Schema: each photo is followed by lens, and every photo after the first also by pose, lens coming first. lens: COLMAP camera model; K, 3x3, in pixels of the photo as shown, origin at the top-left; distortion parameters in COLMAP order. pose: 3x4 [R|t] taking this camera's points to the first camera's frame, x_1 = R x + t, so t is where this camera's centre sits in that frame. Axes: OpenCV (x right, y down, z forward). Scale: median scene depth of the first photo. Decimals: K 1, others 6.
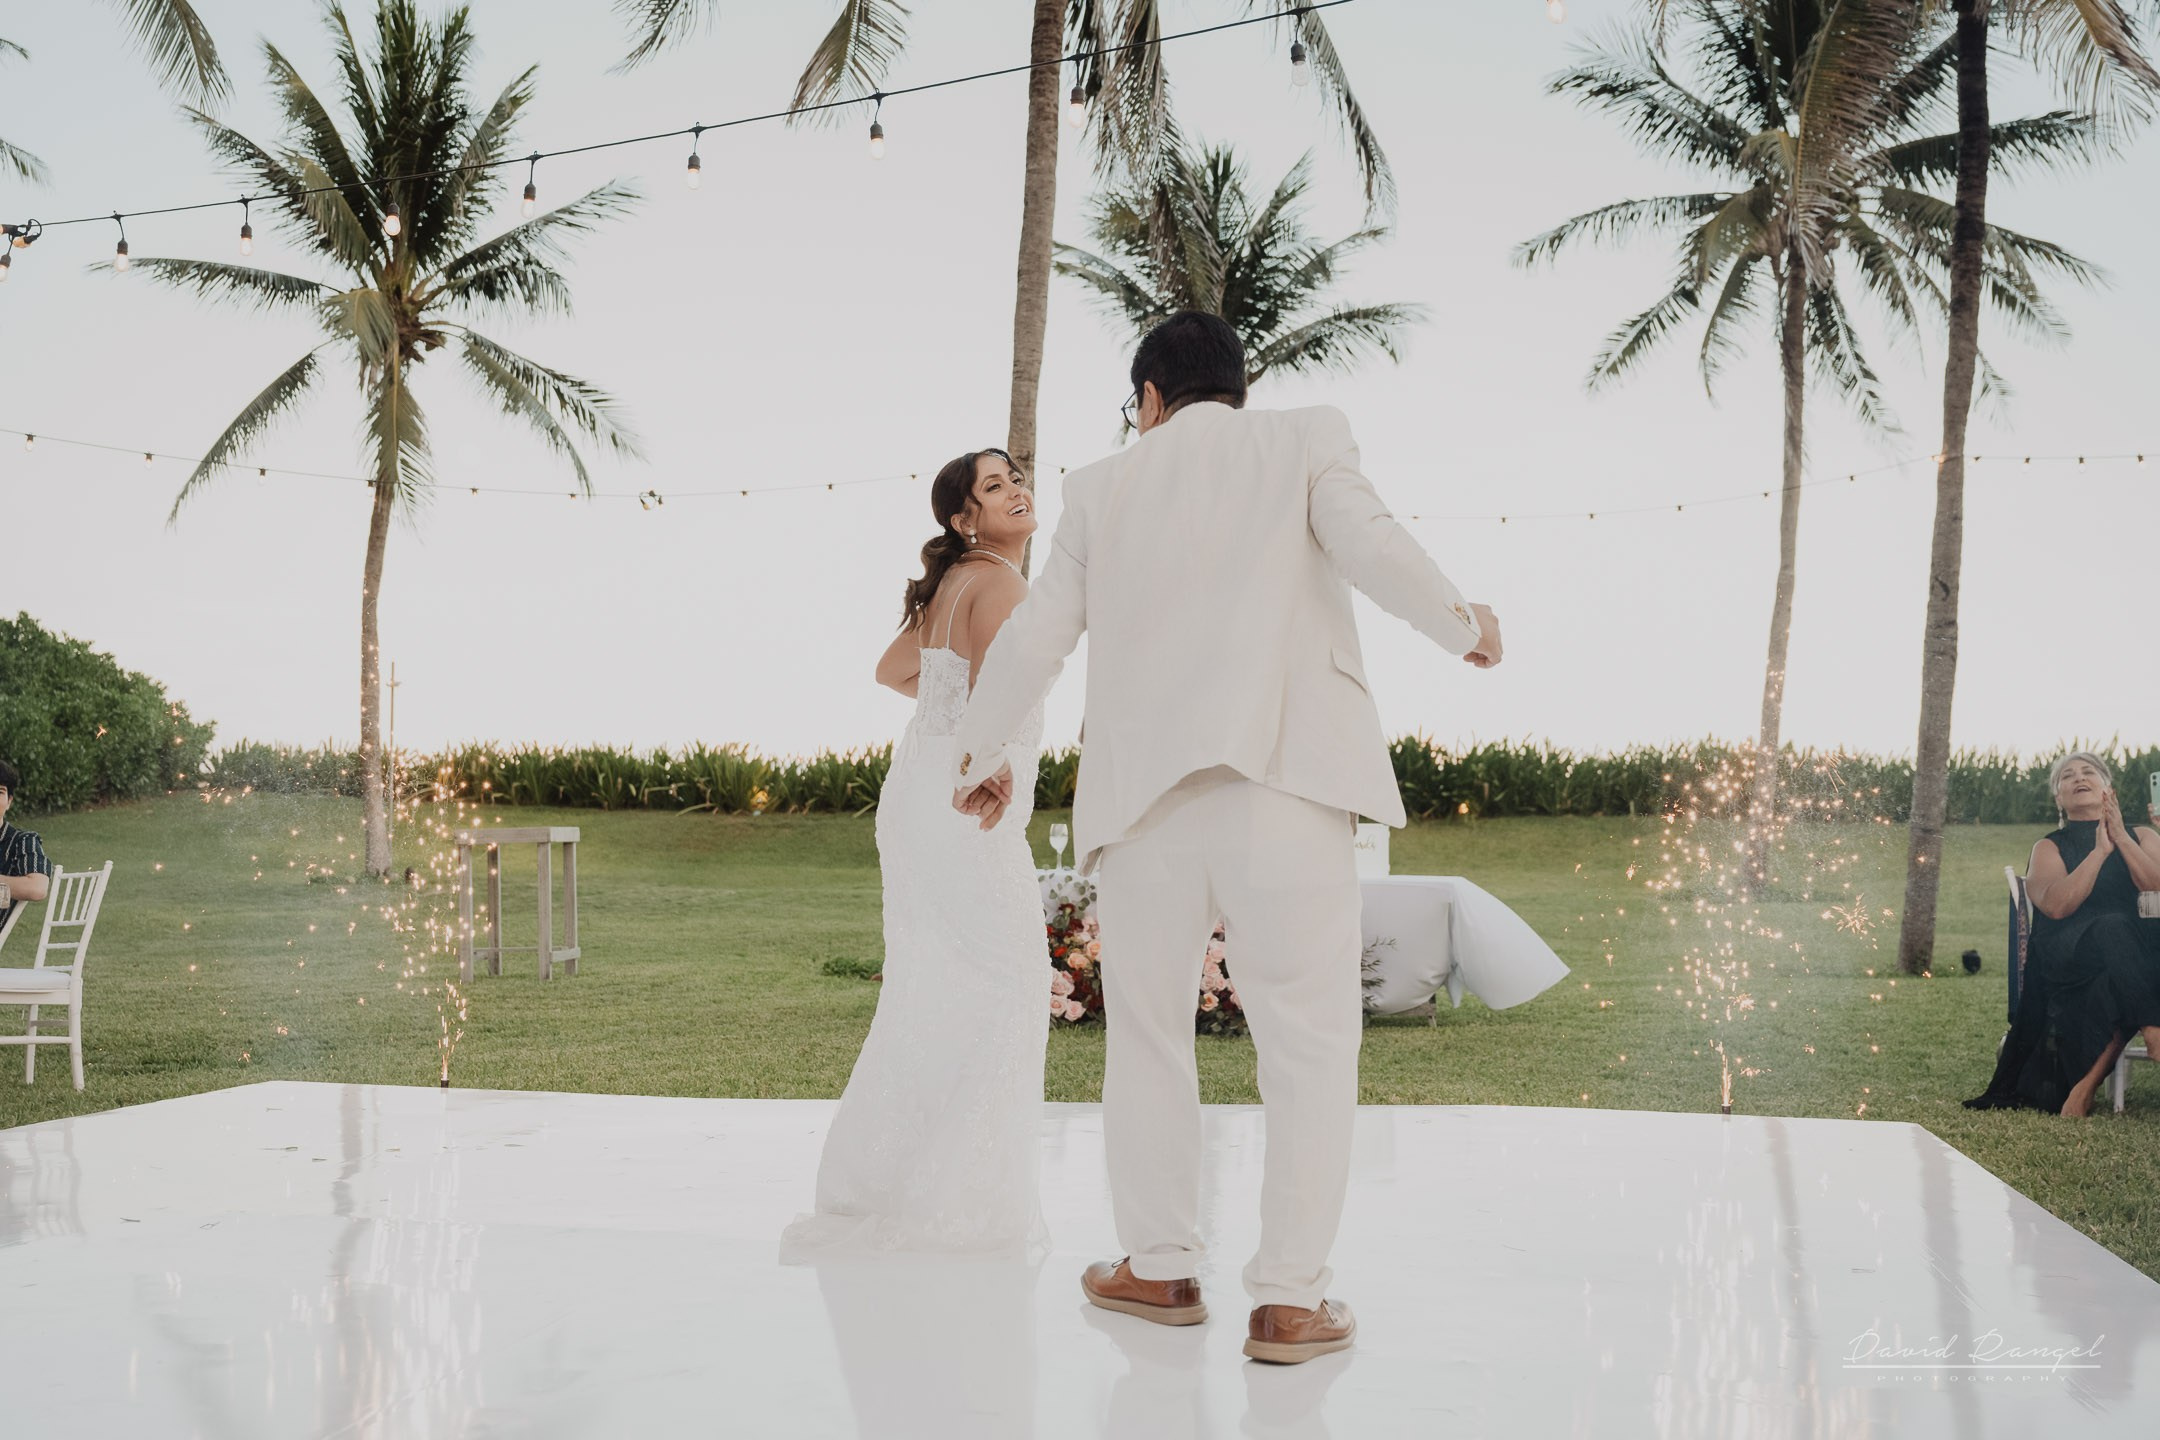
lens RADIAL K [[2268.3, 0, 1041.3], [0, 2268.3, 722.8], [0, 0, 1]] dist [0.014279, 0.000000]
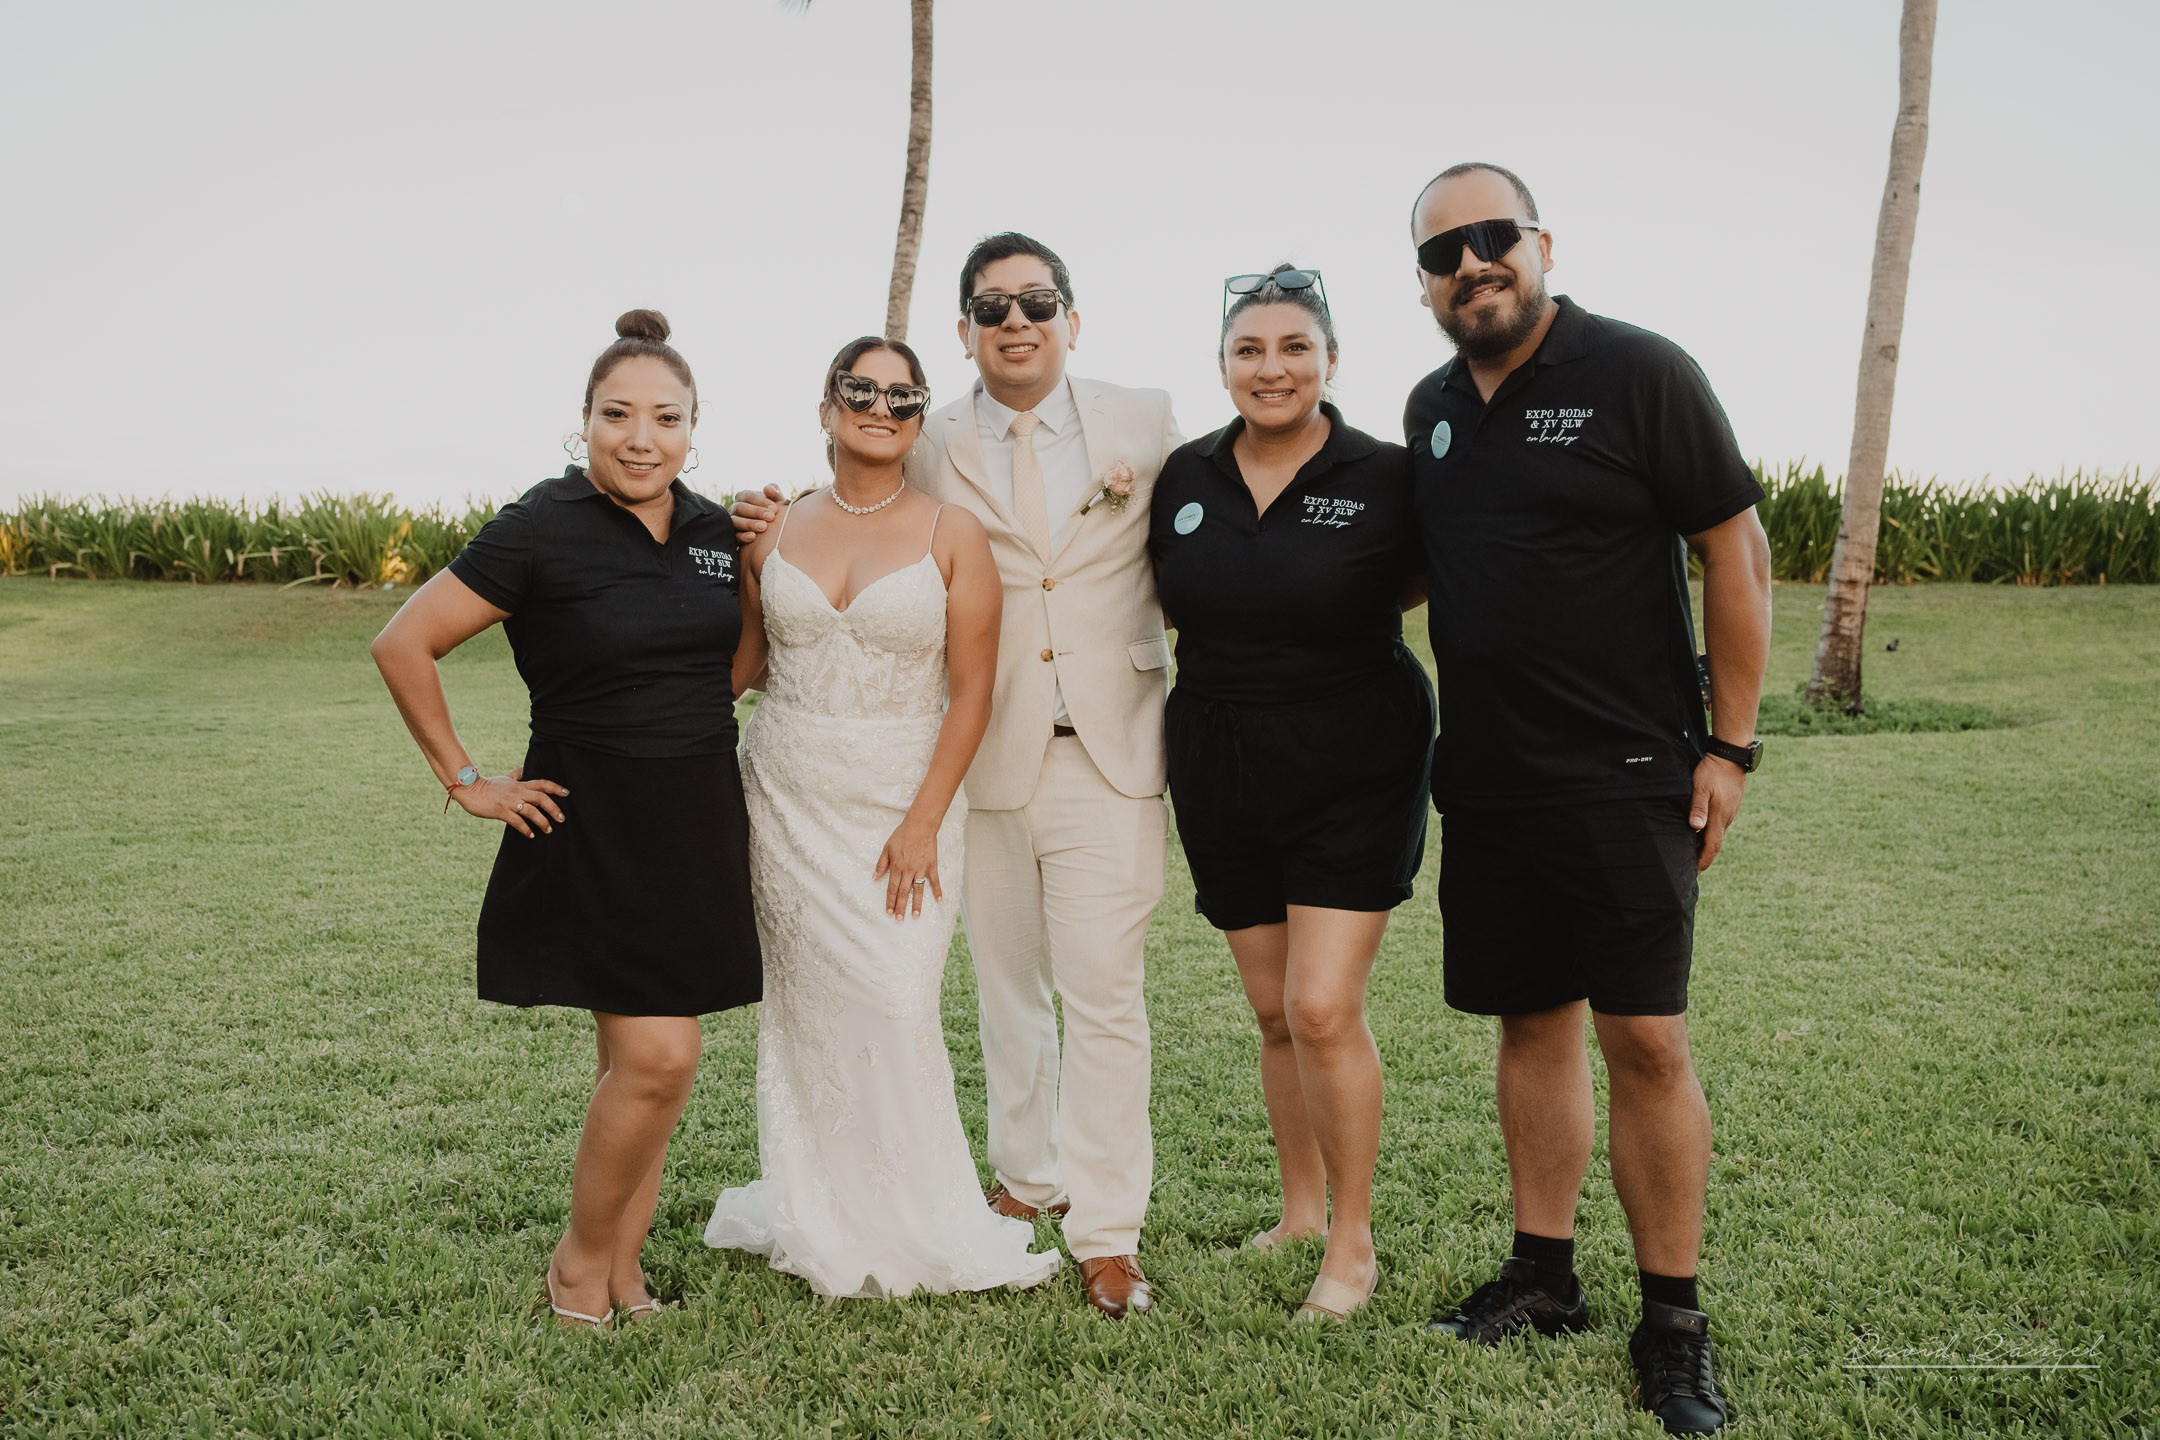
lens RADIAL K [[1503.5, 0, 1078.6], [0, 1503.5, 705.4], [0, 0, 1]] dist [-0.007879, -0.000758]
pose [[0.999577, -0.007156, -0.028204, 0.133056], [0.010295, 0.993567, 0.112780, 0.029931], [0.027216, -0.113023, 0.993220, 0.602282]]
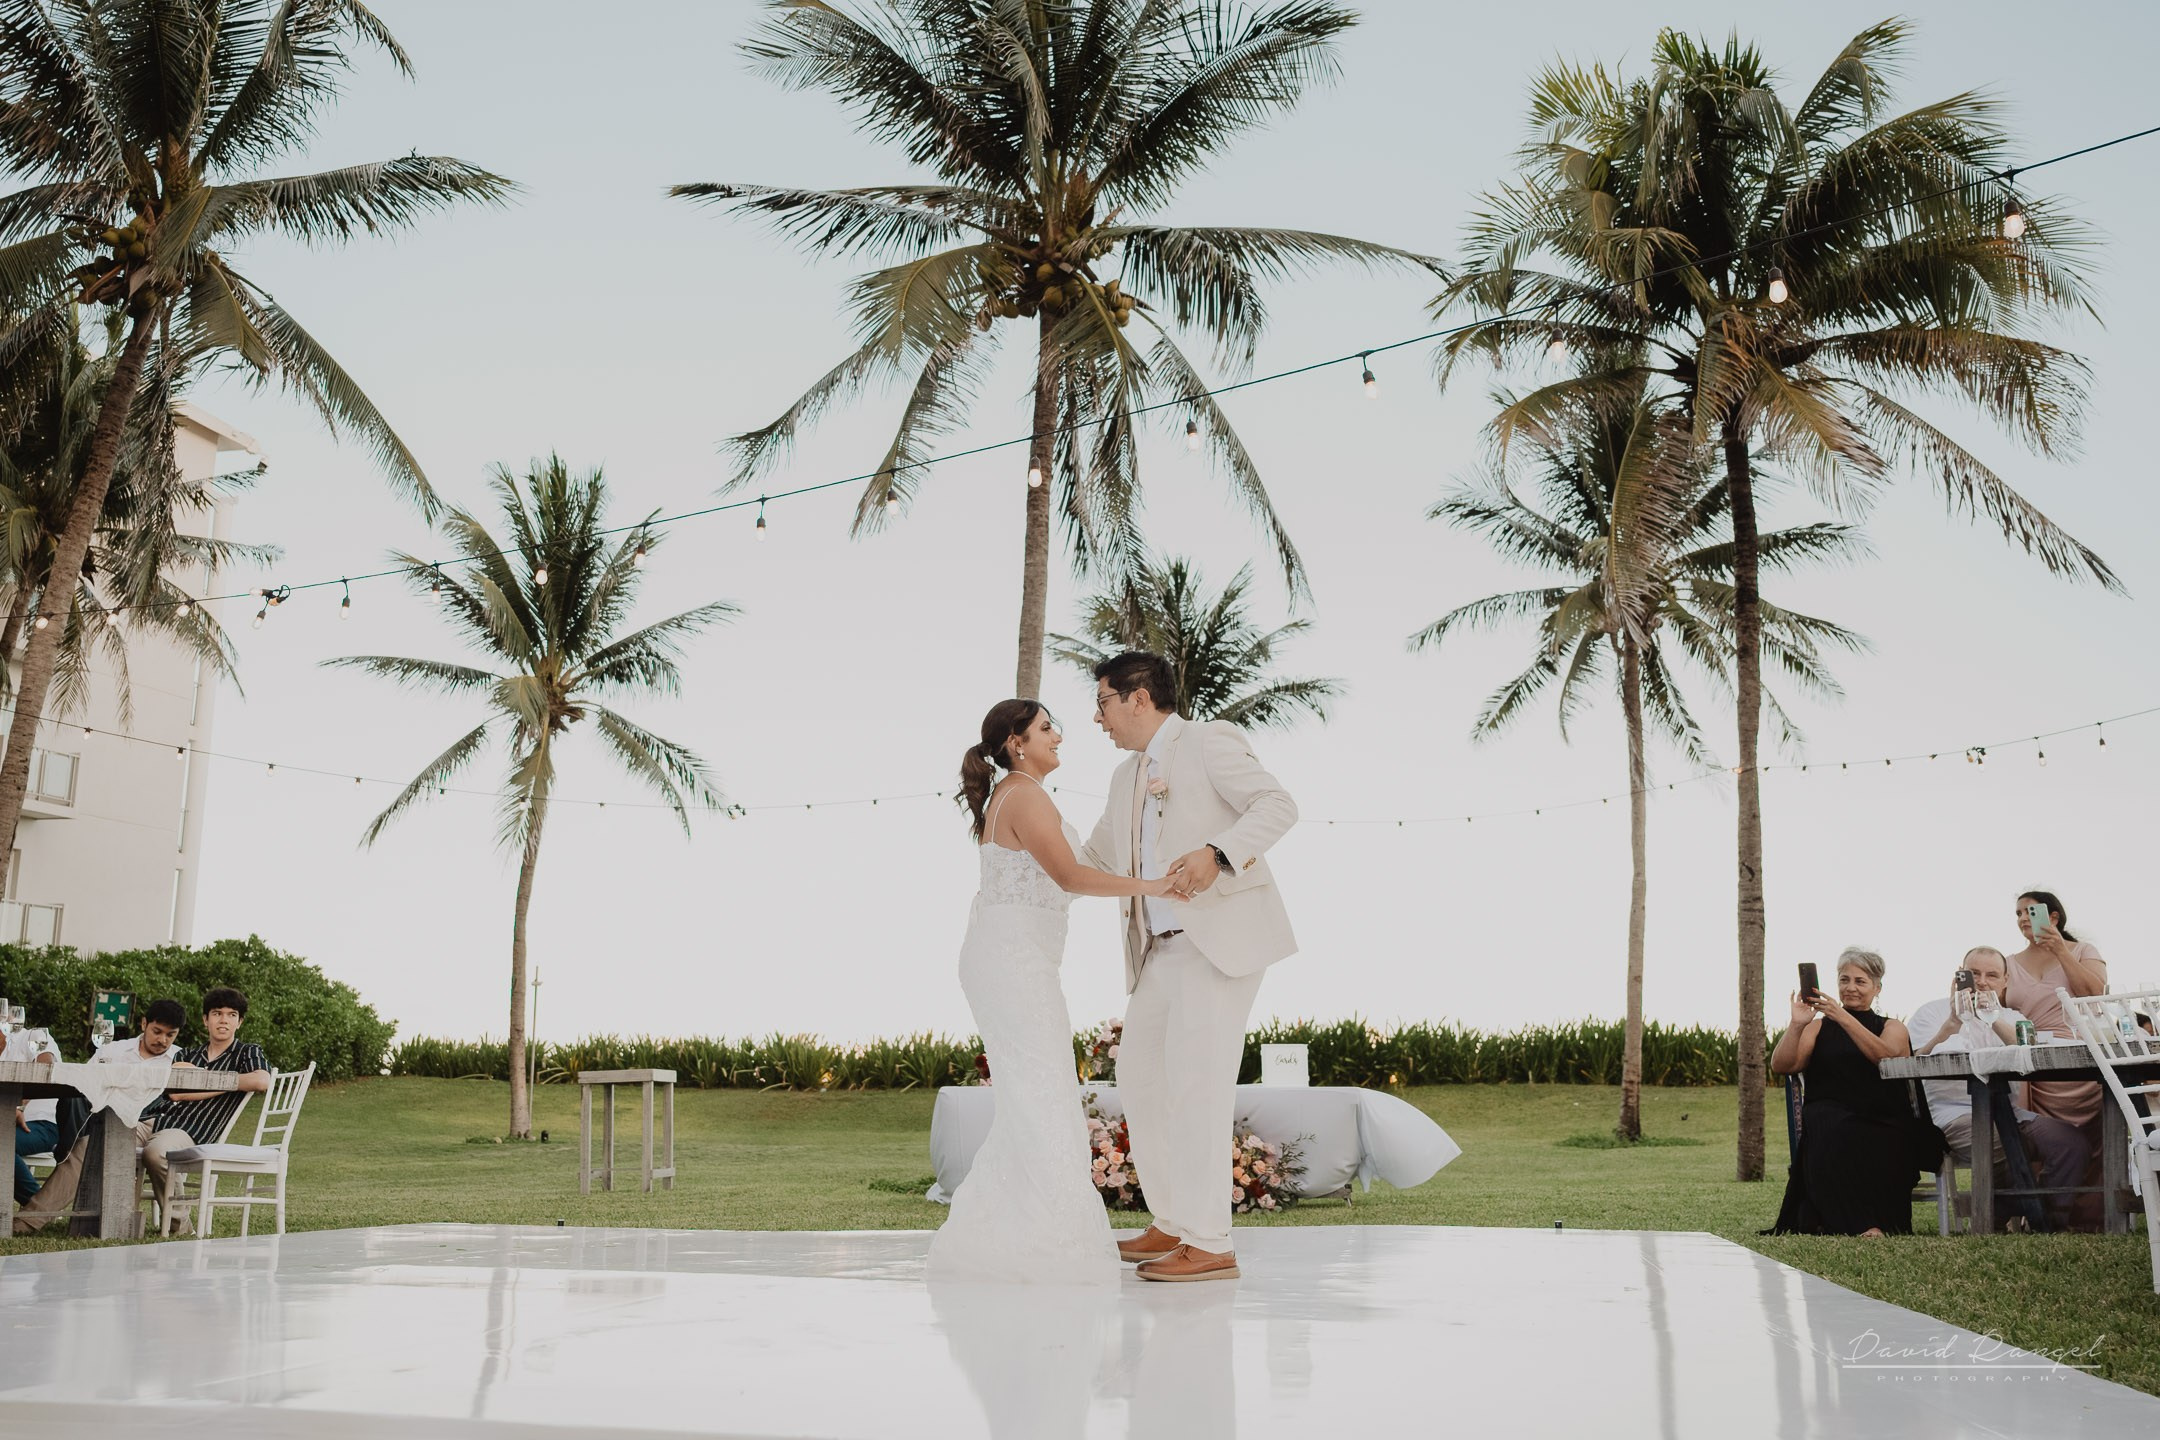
lens RADIAL K [[1827.5, 0, 1010.3], [0, 1827.5, 729.7], [0, 0, 1]] dist [-0.026728, 0.013846]
pose [[0.999532, -0.016186, -0.025943, 0.007156], [0.011522, 0.985245, -0.170762, 0.019982], [0.028324, 0.170384, 0.984971, -0.017585]]
